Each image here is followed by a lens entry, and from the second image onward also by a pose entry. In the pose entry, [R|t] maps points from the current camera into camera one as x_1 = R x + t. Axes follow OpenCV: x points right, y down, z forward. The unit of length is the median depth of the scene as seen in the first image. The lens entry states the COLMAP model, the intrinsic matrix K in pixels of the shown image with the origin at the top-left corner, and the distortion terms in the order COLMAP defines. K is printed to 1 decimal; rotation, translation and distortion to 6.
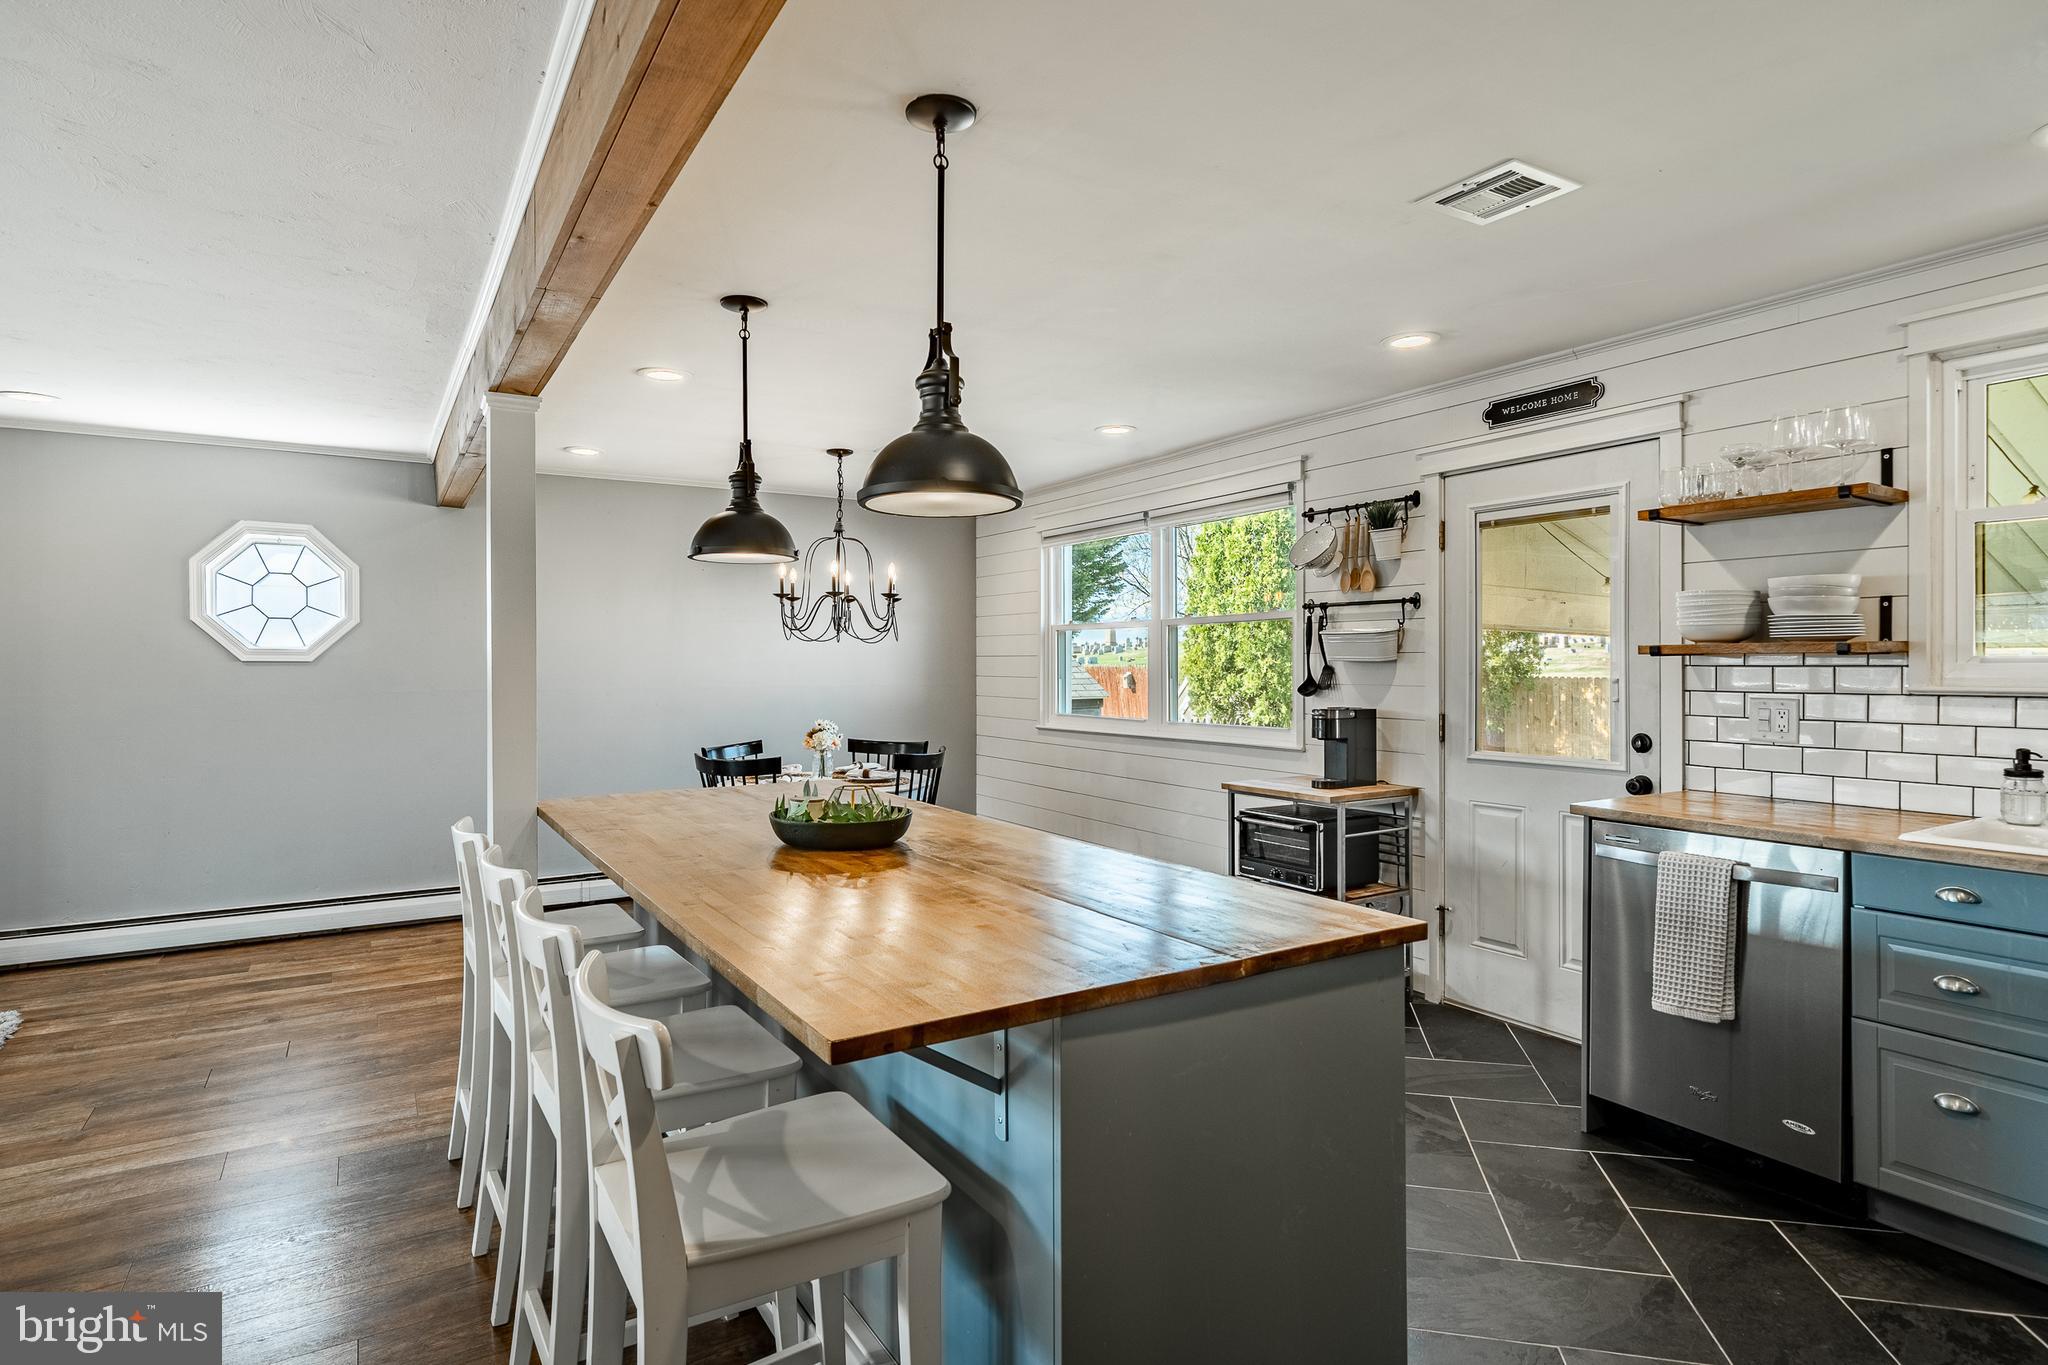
lens RADIAL K [[1074.0, 0, 1026.5], [0, 1074.0, 672.1], [0, 0, 1]] dist [0.001893, -0.003752]
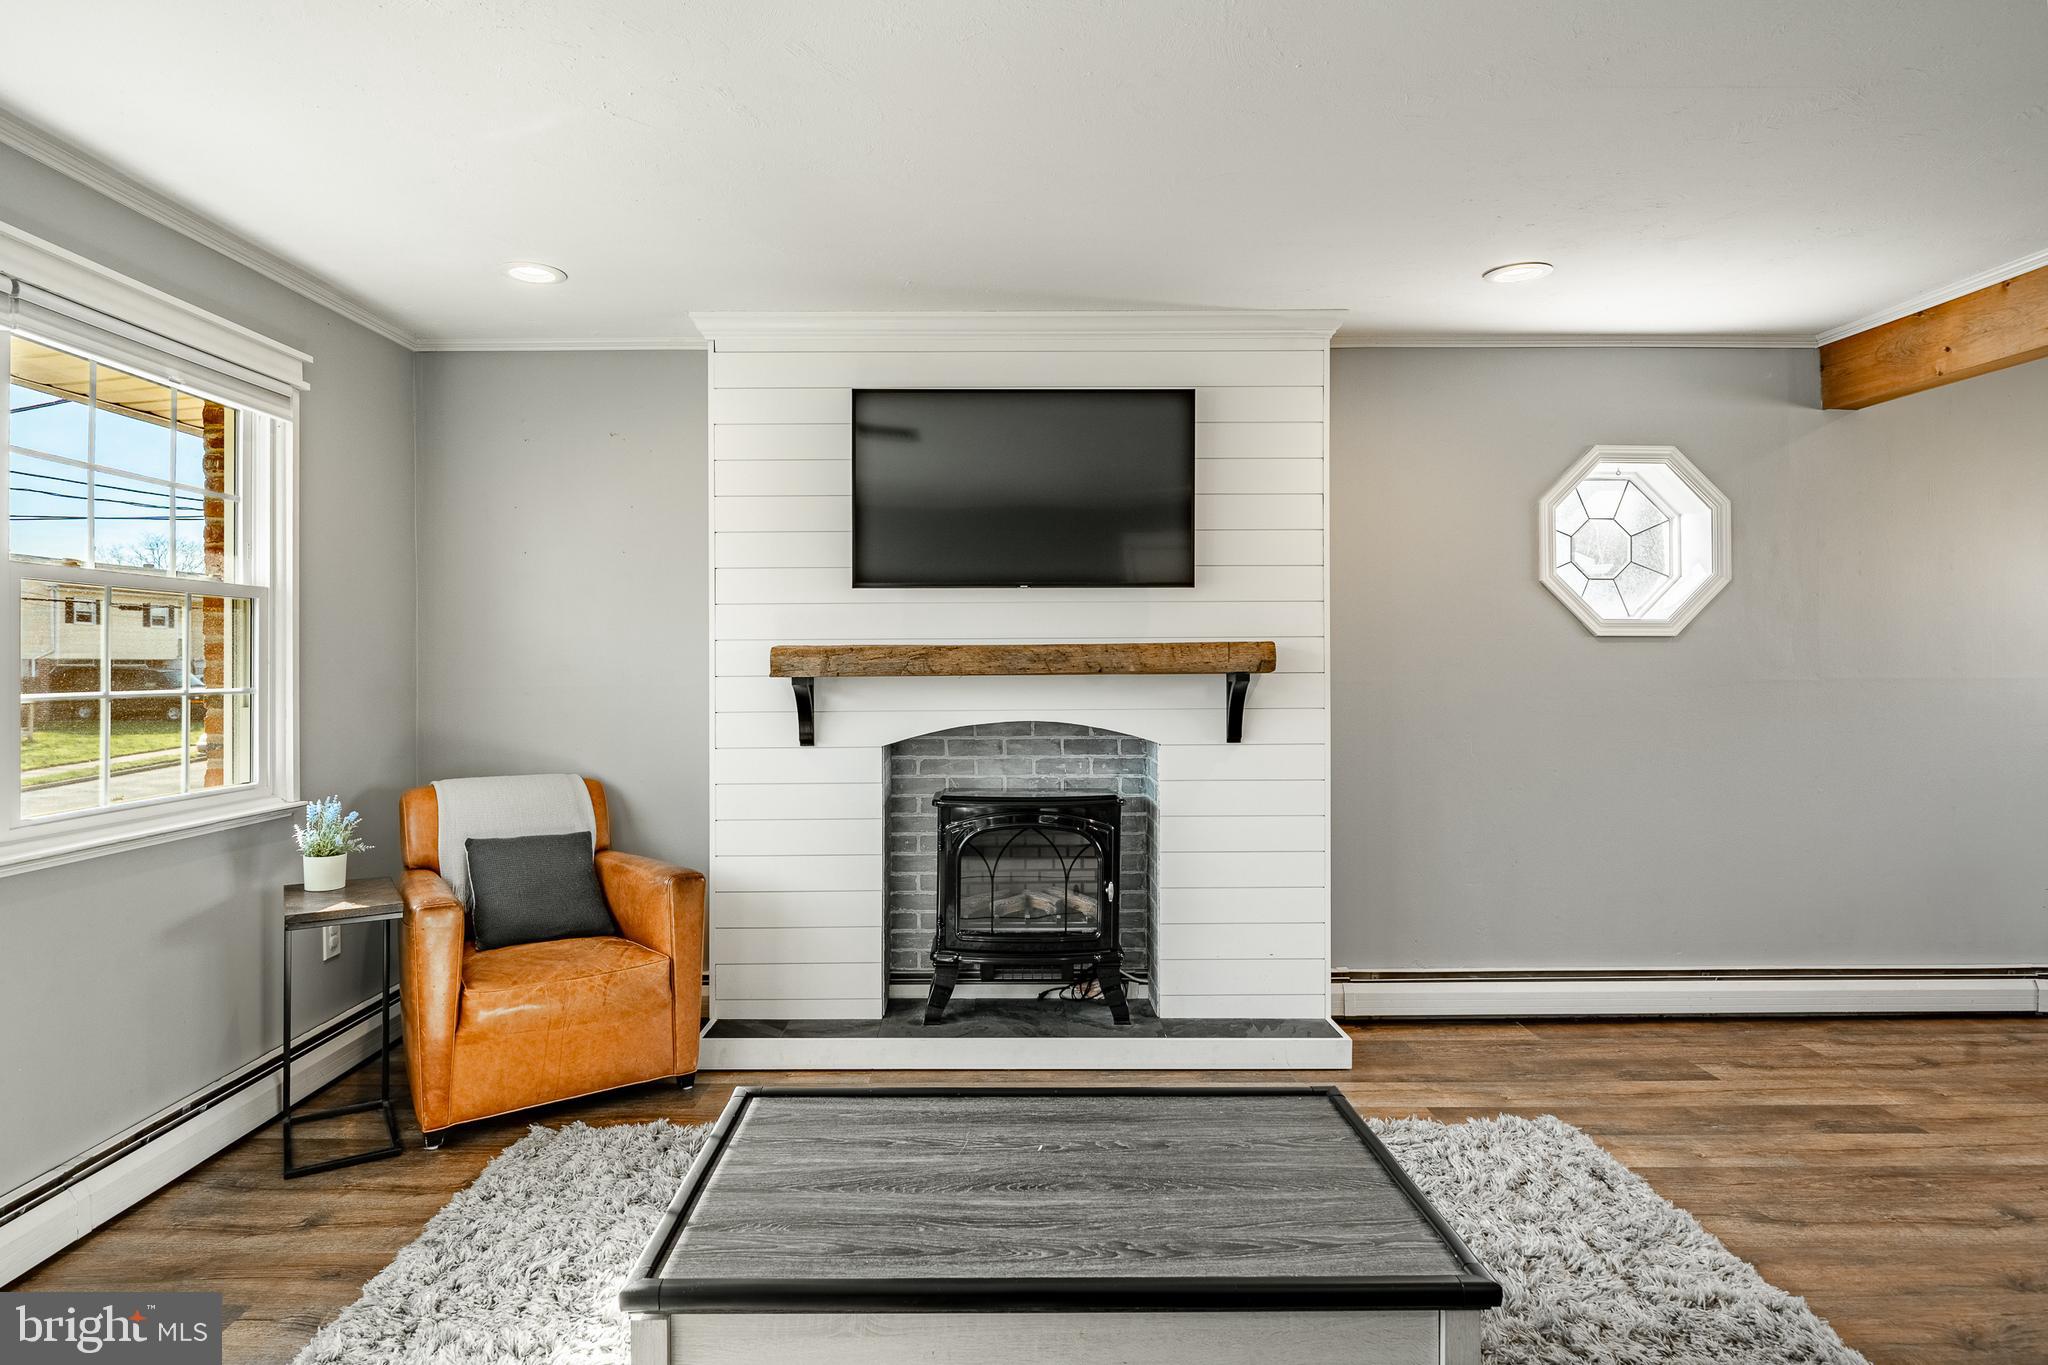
lens RADIAL K [[1074.0, 0, 990.6], [0, 1074.0, 673.5], [0, 0, 1]] dist [0.001893, -0.003752]
pose [[0.851525, -0.000878, -0.524314, -0.838944], [-0.002349, 0.999982, -0.005489, 0.025282], [0.524309, 0.005906, 0.851507, 0.180197]]
